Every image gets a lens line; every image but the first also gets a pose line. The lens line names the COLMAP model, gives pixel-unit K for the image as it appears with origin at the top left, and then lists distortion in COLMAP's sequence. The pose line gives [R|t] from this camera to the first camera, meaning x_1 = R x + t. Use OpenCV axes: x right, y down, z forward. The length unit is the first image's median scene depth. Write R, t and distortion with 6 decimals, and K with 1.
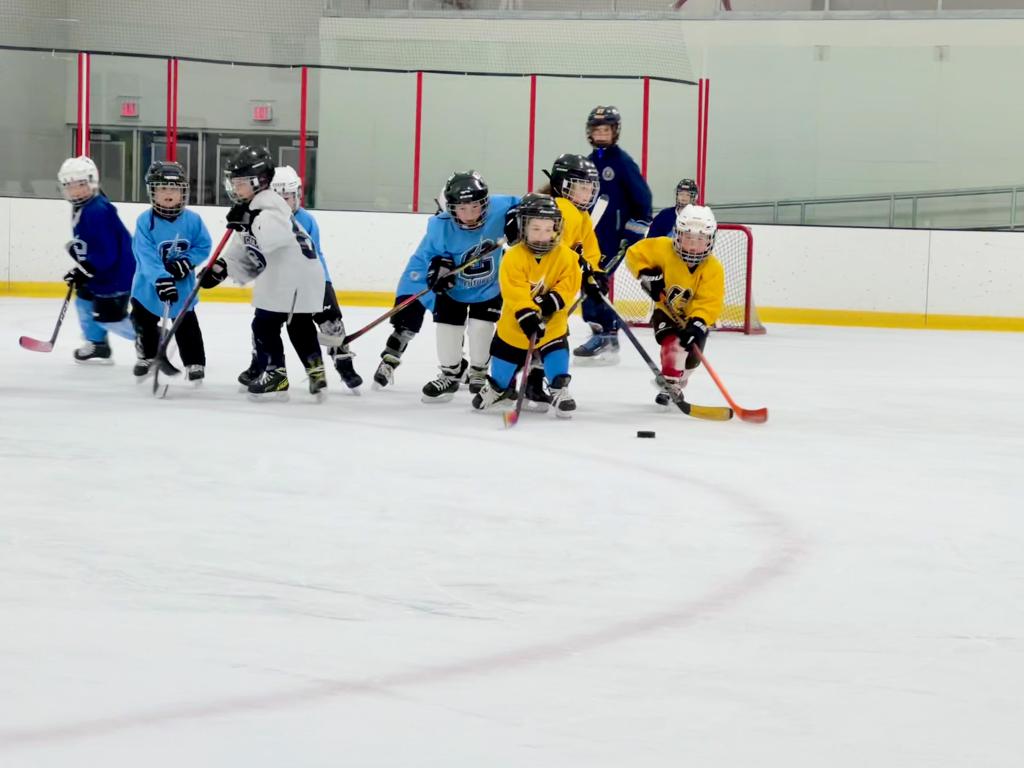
lens RADIAL K [[2517.5, 0, 534.3], [0, 2517.5, 383.2], [0, 0, 1]] dist [0.255440, 1.170344]
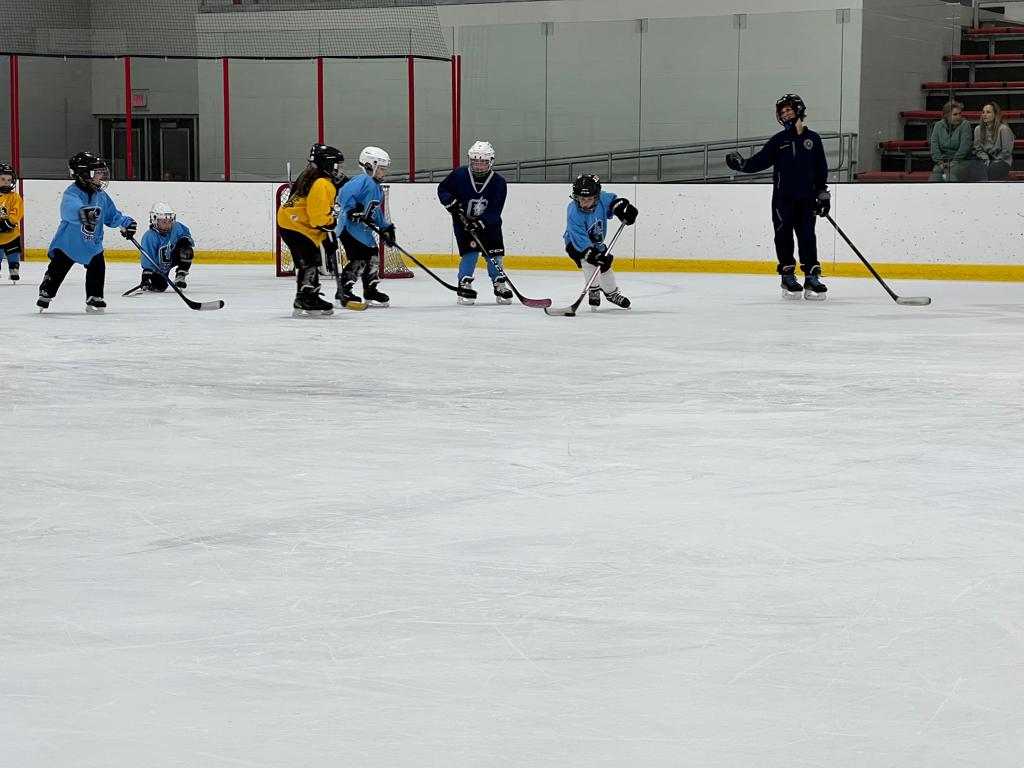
lens RADIAL K [[2307.6, 0, 525.4], [0, 2307.6, 368.1], [0, 0, 1]] dist [0.075615, 2.806941]
pose [[0.979348, -0.013271, -0.201747, 0.300552], [0.015315, 0.999846, 0.008574, 0.010937], [0.201602, -0.011487, 0.979400, -0.008415]]
